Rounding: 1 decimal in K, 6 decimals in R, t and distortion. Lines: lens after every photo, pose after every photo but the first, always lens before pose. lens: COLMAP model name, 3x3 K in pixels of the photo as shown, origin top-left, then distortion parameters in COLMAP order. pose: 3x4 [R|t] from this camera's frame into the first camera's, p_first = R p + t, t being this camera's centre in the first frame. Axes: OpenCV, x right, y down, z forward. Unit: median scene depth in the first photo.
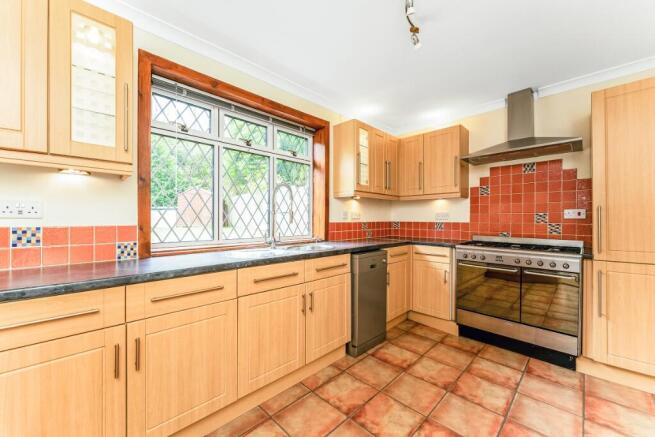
lens RADIAL K [[258.6, 0, 324.6], [0, 258.6, 217.7], [0, 0, 1]] dist [0.000891, -0.000067]
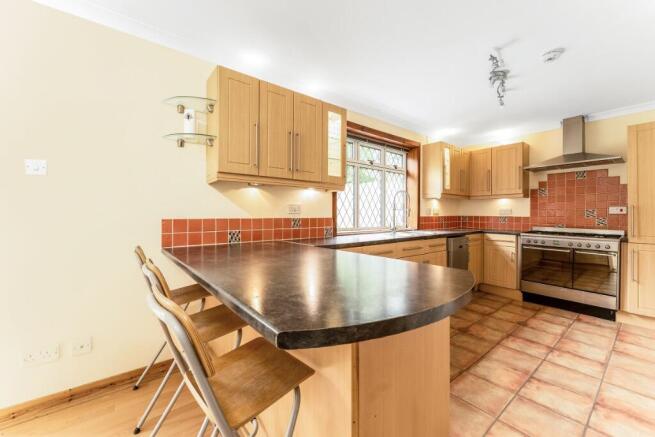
lens RADIAL K [[258.6, 0, 330.4], [0, 258.6, 213.4], [0, 0, 1]] dist [0.000891, -0.000067]
pose [[0.994330, 0.001150, -0.106328, -0.394024], [-0.000591, 0.999986, 0.005287, -0.005276], [0.106333, -0.005194, 0.994317, -0.523923]]
